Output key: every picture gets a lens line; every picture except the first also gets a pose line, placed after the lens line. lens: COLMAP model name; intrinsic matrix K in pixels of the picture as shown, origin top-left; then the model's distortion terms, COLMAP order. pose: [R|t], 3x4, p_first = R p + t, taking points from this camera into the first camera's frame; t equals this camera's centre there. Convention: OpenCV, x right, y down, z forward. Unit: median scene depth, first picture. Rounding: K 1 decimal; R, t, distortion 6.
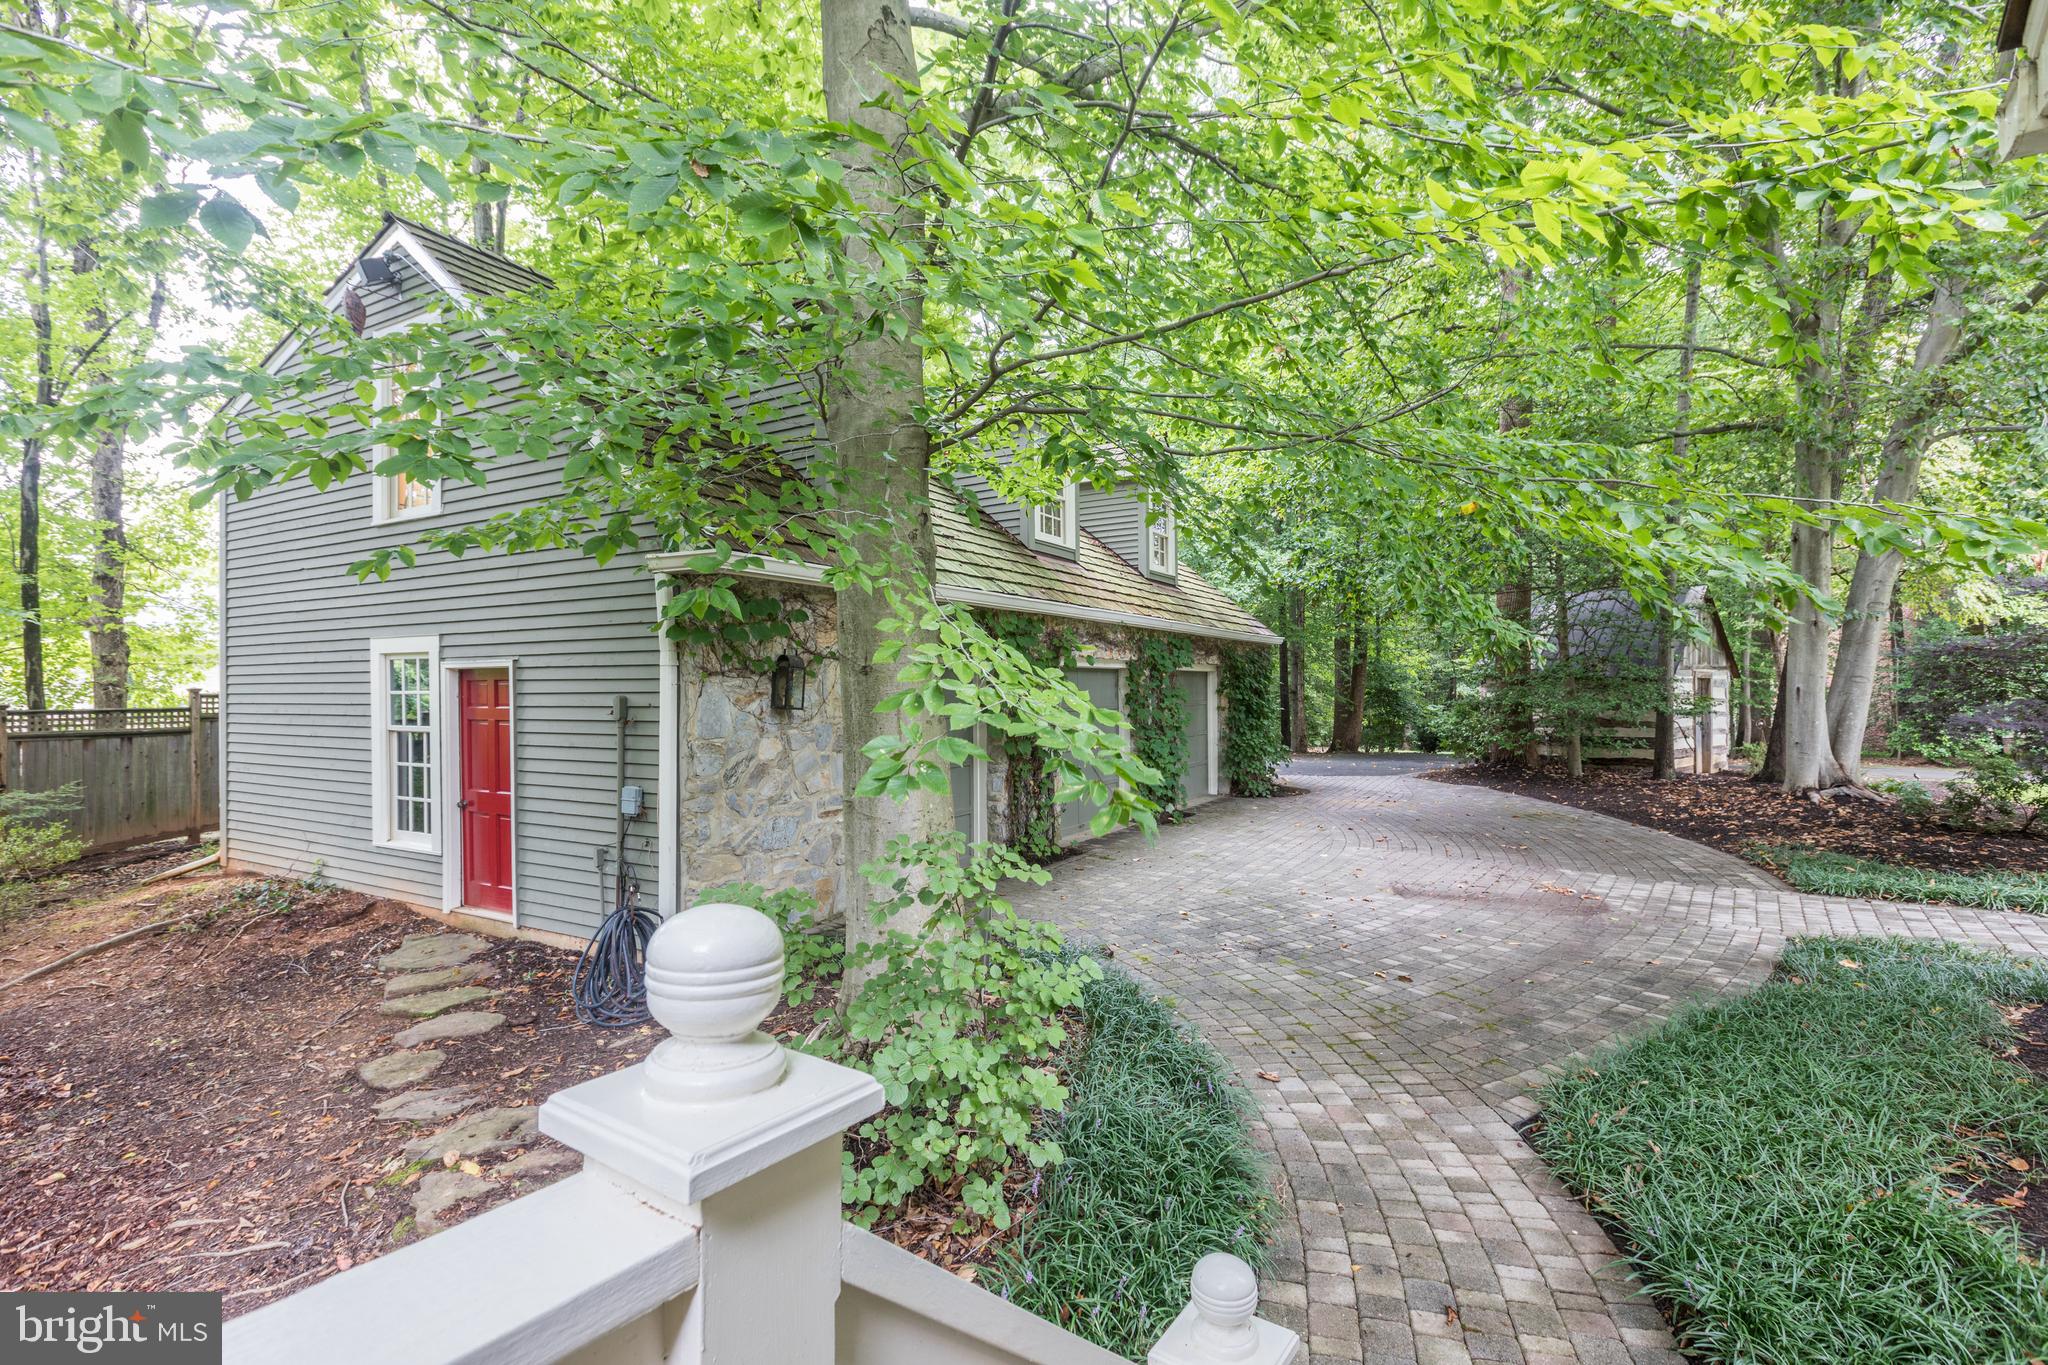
lens RADIAL K [[943.9, 0, 1031.0], [0, 943.9, 680.6], [0, 0, 1]] dist [-0.041050, 0.022042]
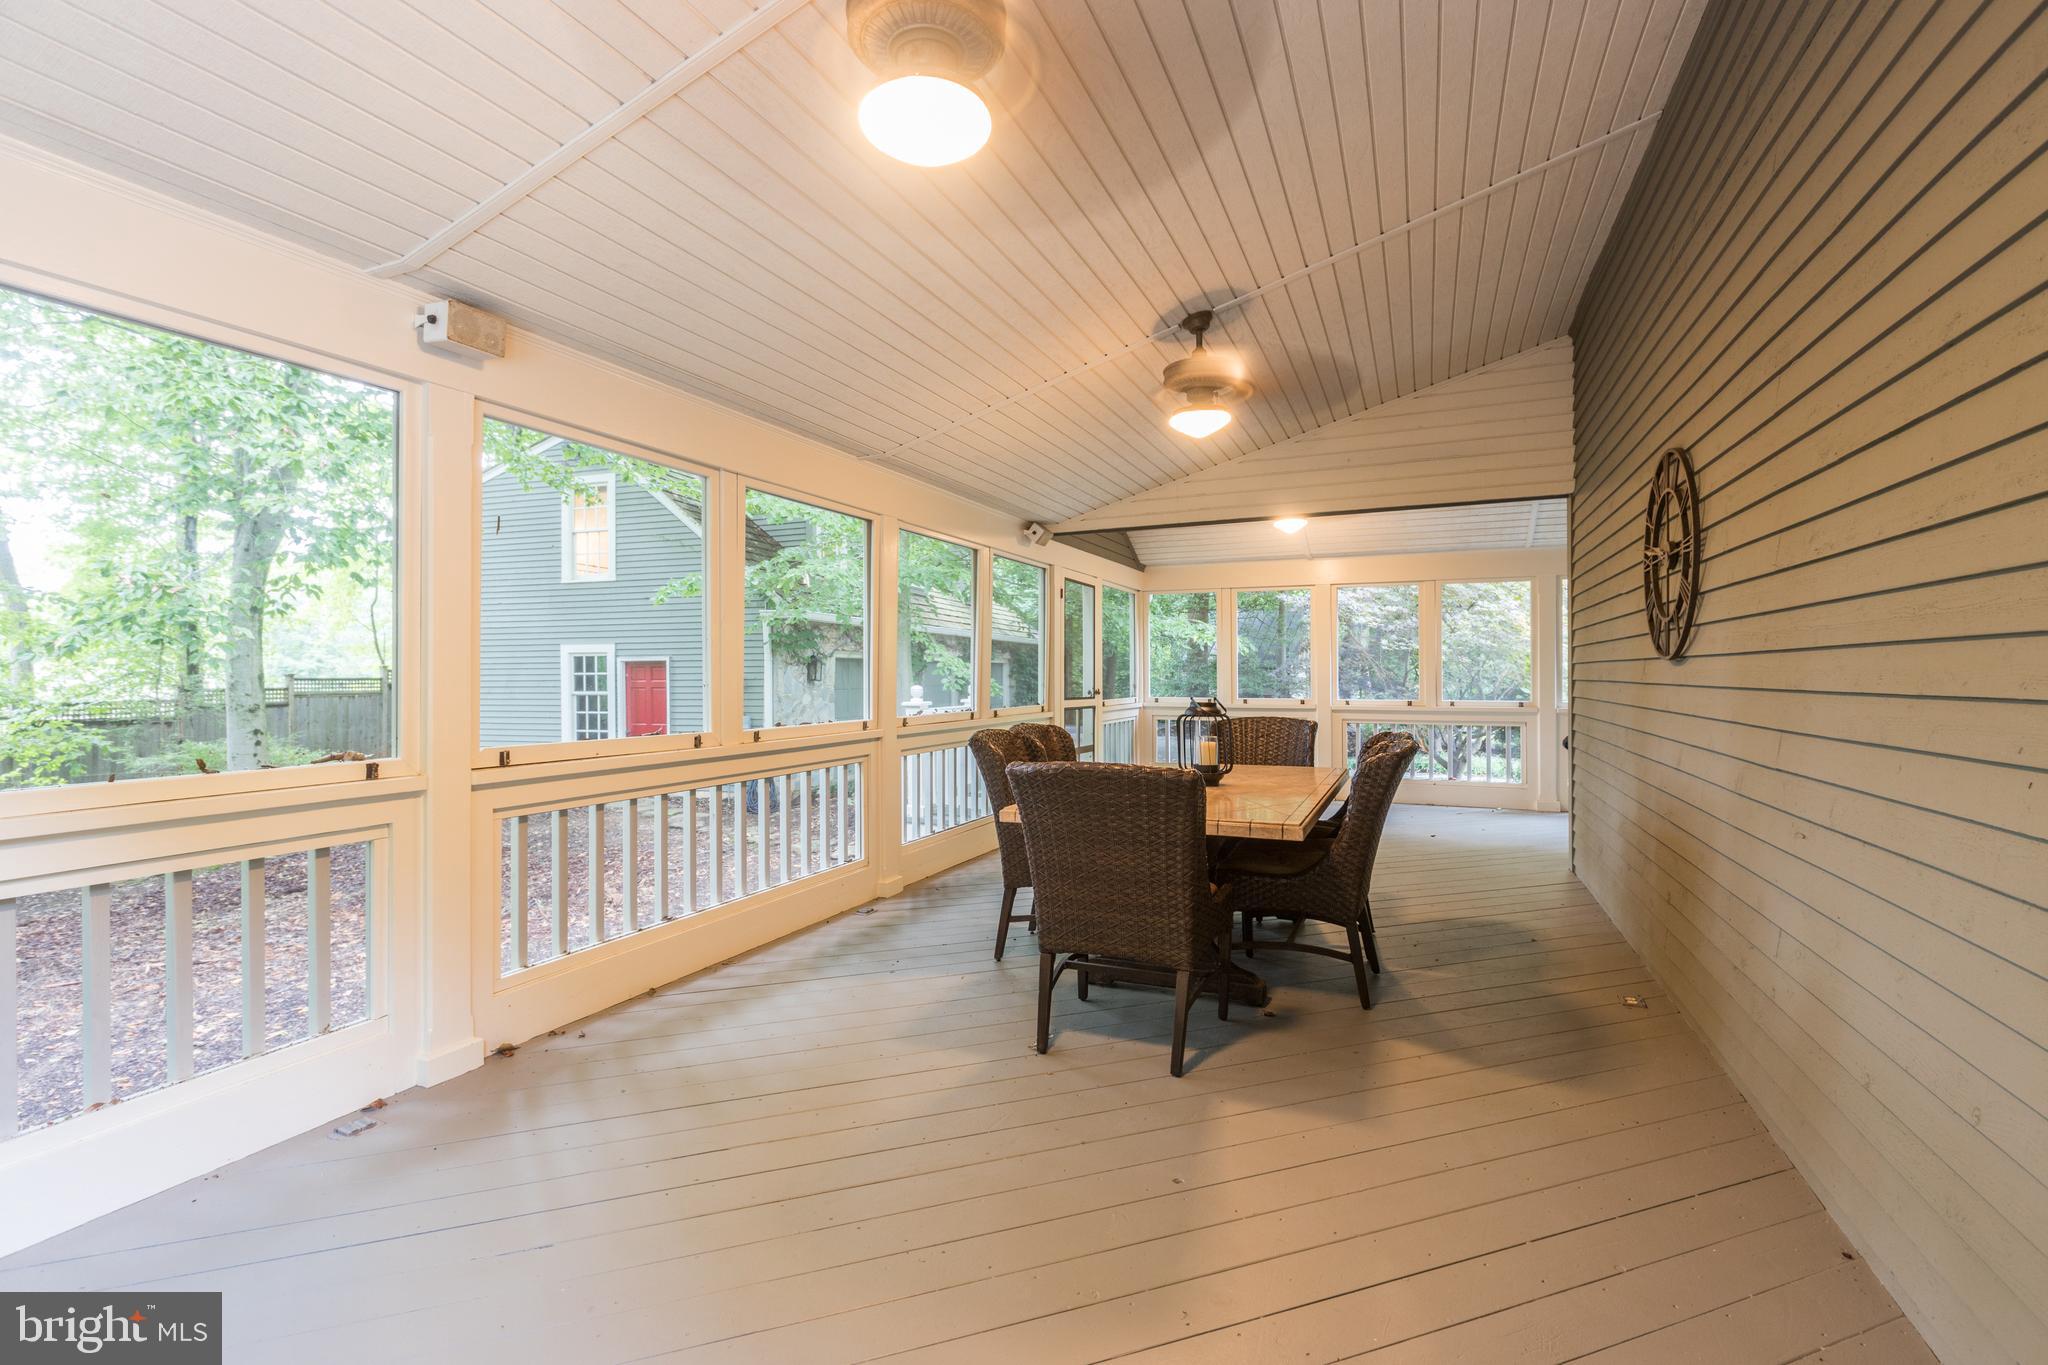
lens RADIAL K [[943.9, 0, 1031.0], [0, 943.9, 680.6], [0, 0, 1]] dist [-0.041050, 0.022042]
pose [[0.975248, -0.001404, 0.221110, -0.234120], [-0.000907, 0.999946, 0.010354, 0.006711], [-0.221113, -0.010298, 0.975194, -1.107460]]
